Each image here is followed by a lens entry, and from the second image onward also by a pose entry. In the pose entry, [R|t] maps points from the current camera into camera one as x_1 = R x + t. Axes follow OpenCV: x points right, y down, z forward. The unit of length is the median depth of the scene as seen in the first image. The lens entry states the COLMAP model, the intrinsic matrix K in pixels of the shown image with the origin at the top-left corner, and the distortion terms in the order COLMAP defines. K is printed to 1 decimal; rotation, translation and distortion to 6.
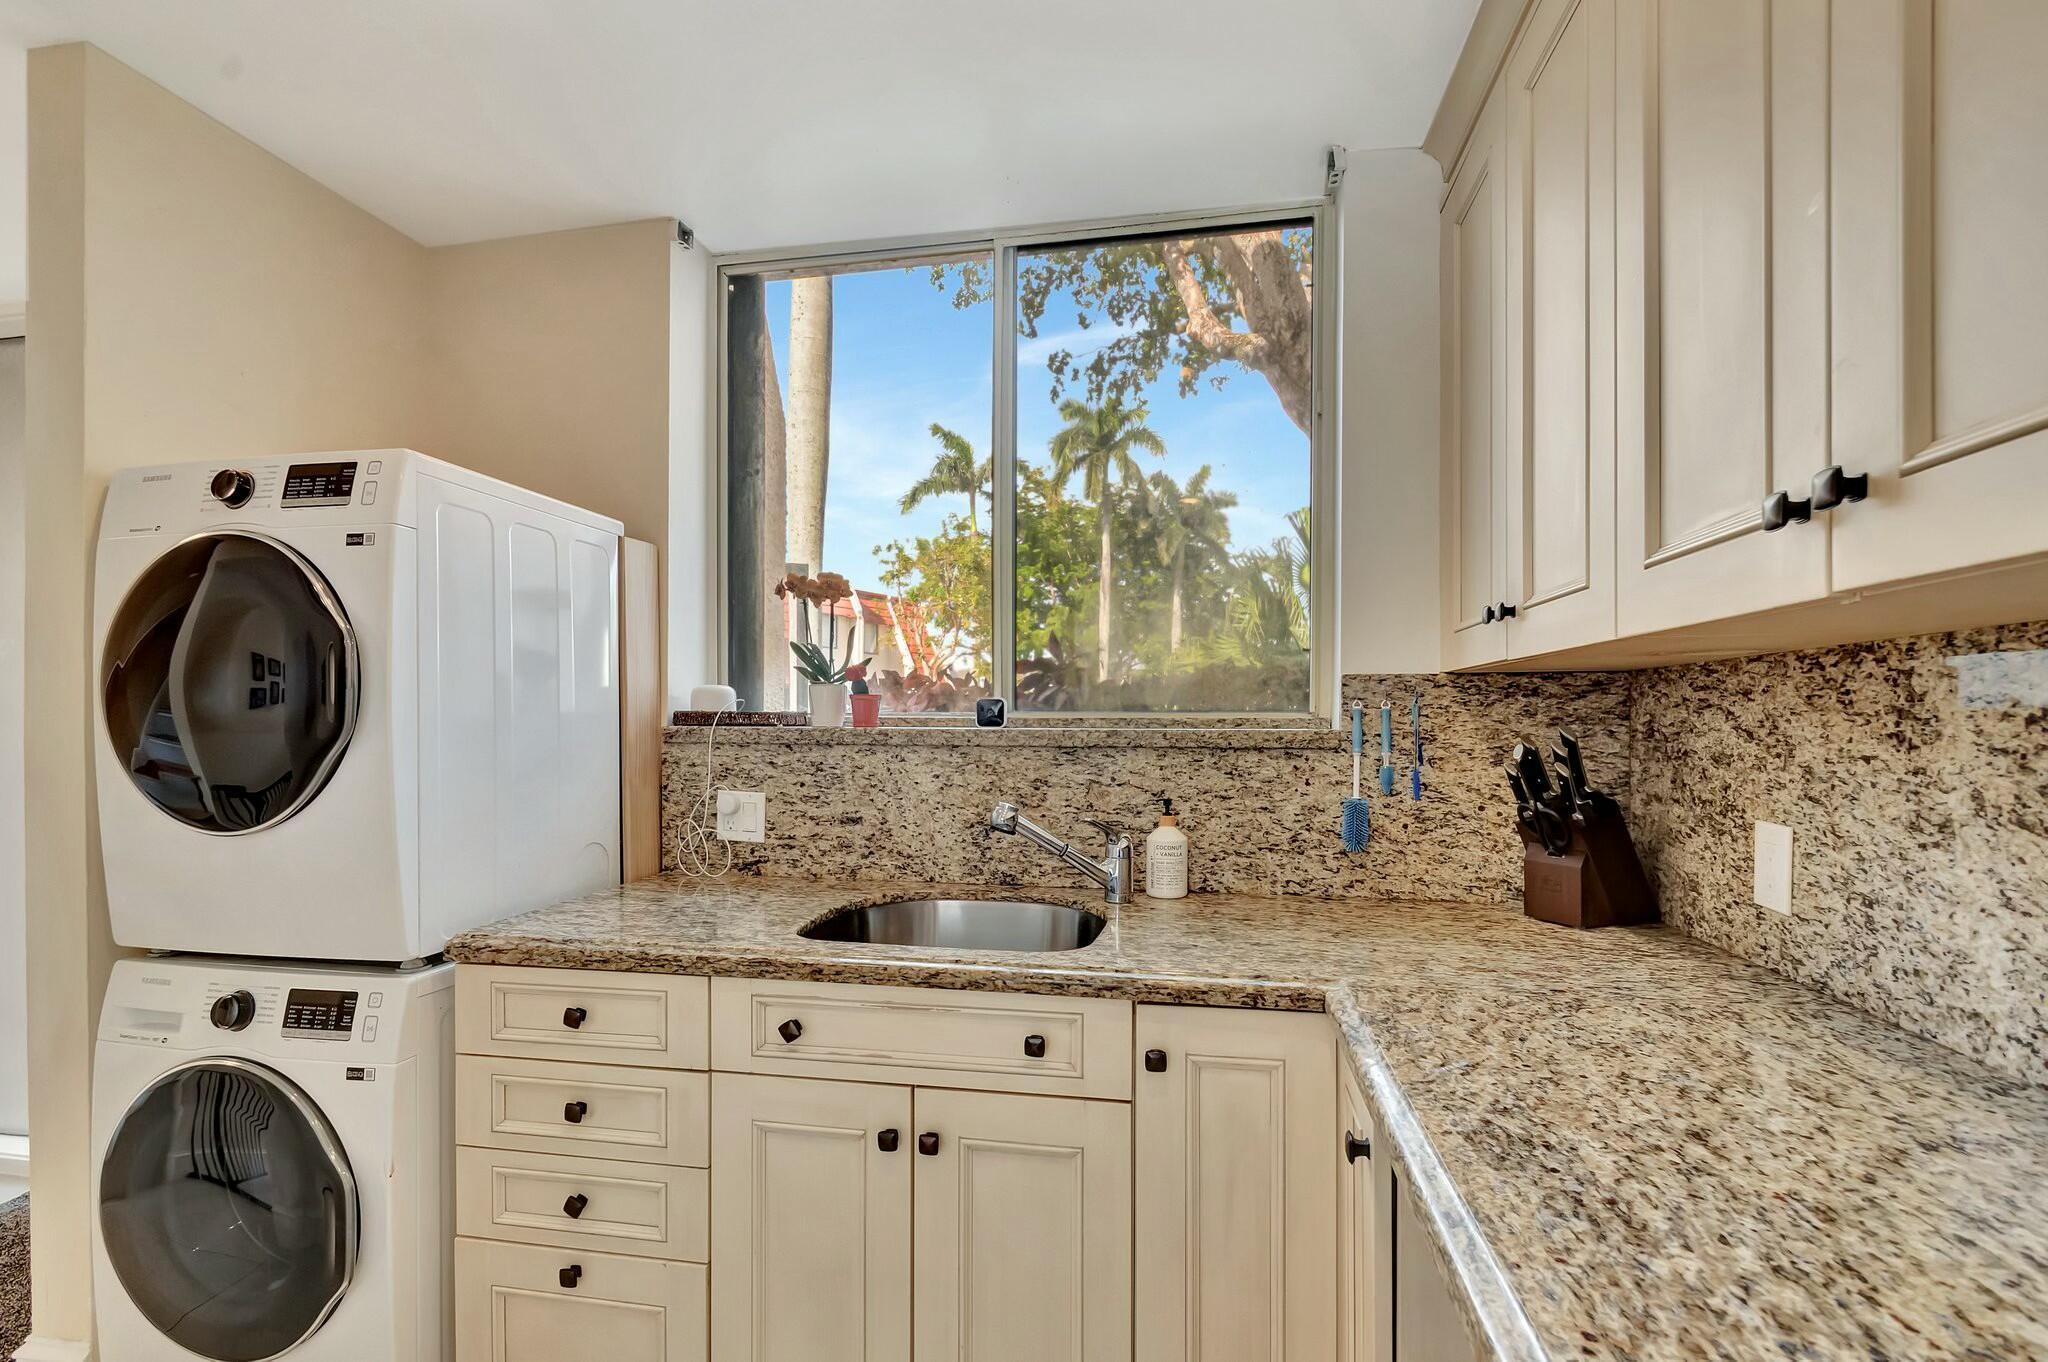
lens RADIAL K [[917.1, 0, 1026.7], [0, 917.1, 730.4], [0, 0, 1]] dist [0.011234, -0.008034]
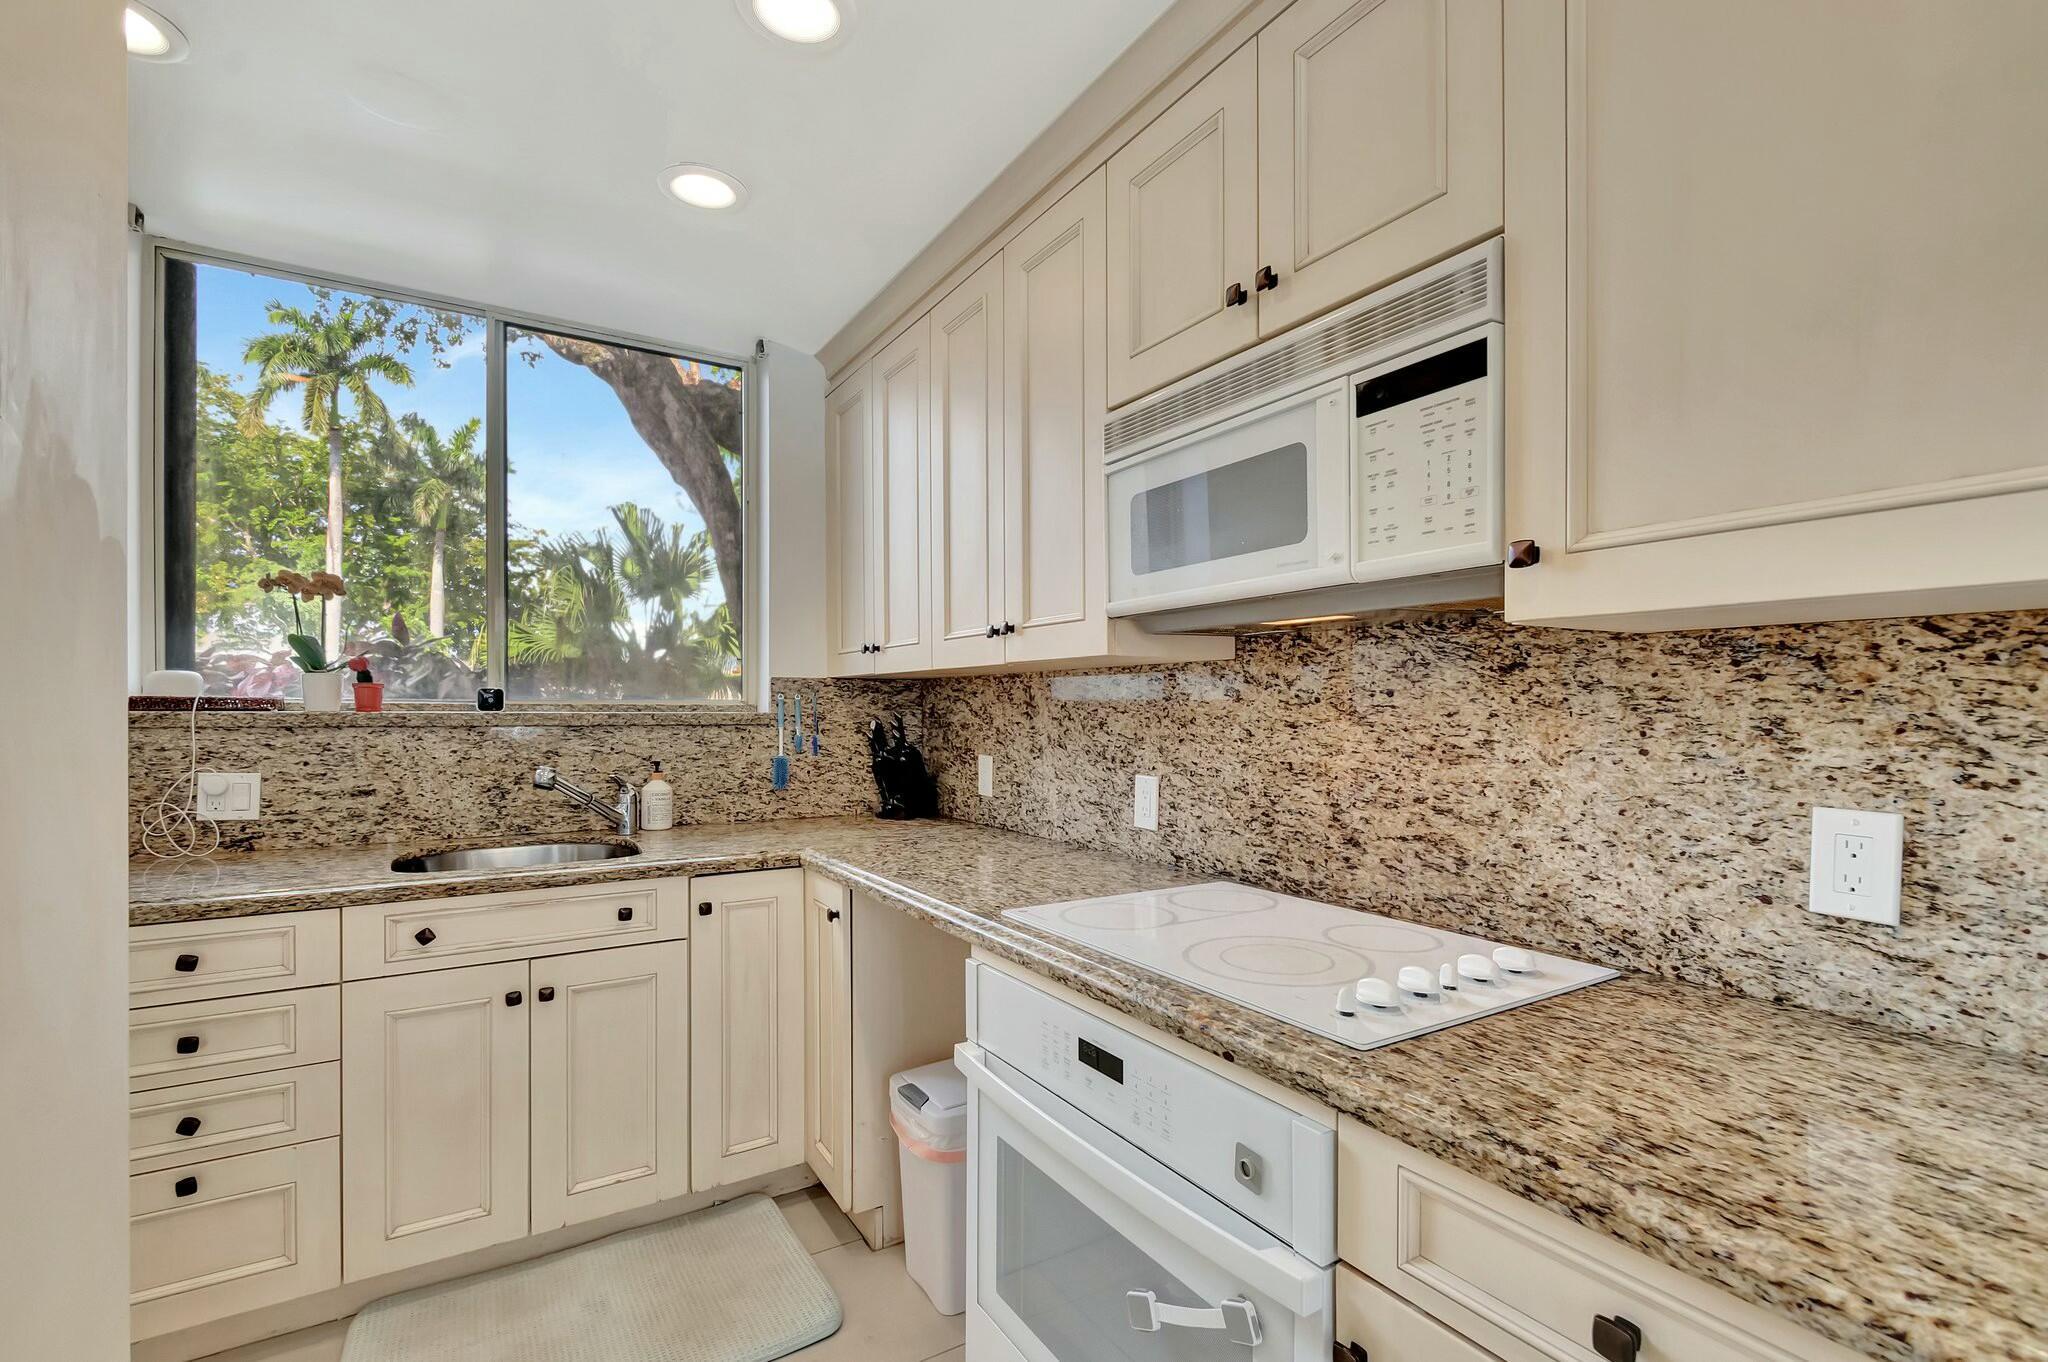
lens RADIAL K [[917.1, 0, 1026.7], [0, 917.1, 730.4], [0, 0, 1]] dist [0.011234, -0.008034]
pose [[0.737390, -0.015871, 0.675281, -0.392259], [0.005707, 0.999835, 0.017267, 0.005395], [-0.675444, -0.008878, 0.737358, -0.447348]]
